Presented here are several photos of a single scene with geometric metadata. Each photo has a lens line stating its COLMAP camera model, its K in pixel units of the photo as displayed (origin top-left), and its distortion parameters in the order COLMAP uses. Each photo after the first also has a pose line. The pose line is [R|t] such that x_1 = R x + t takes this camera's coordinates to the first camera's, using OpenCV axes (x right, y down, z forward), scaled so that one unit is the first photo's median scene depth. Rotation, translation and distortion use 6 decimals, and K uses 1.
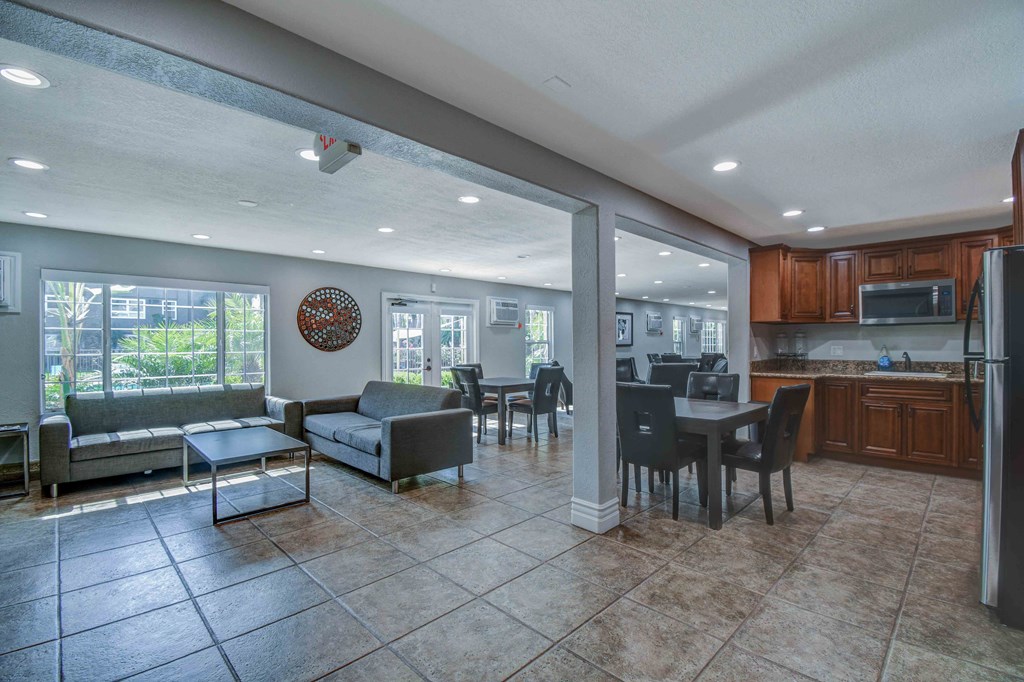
lens RADIAL K [[464.0, 0, 515.8], [0, 464.0, 343.3], [0, 0, 1]] dist [0.014183, -0.000021]
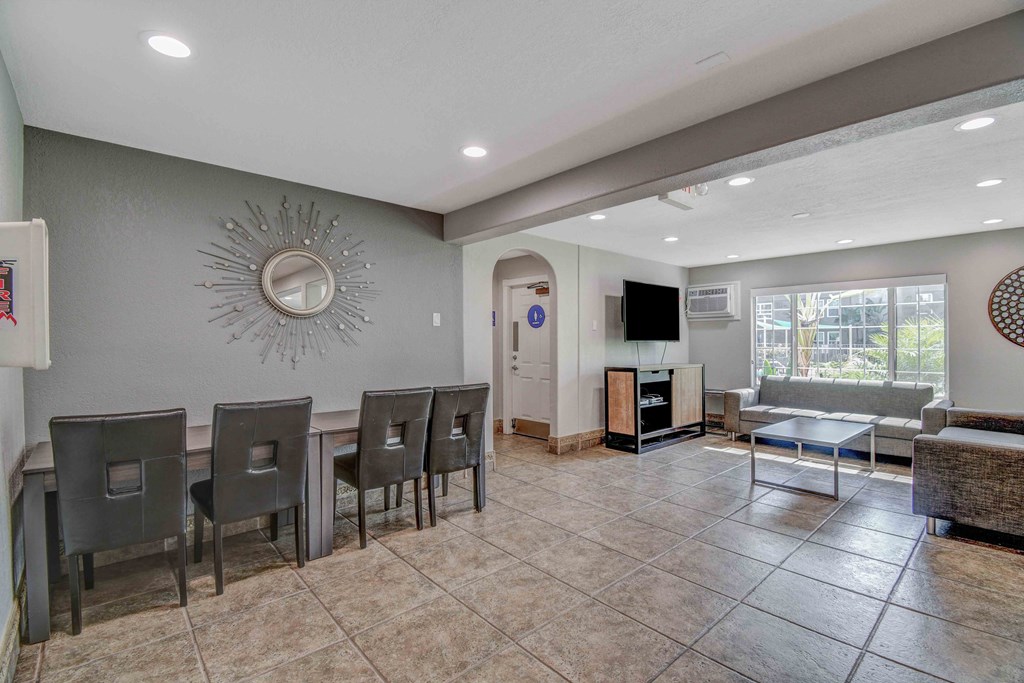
lens RADIAL K [[464.0, 0, 518.0], [0, 464.0, 343.3], [0, 0, 1]] dist [0.014183, -0.000021]
pose [[-0.029863, 0.011459, -0.999488, 0.444271], [0.000819, 0.999934, 0.011439, -0.004146], [0.999554, -0.000477, -0.029870, 0.275059]]
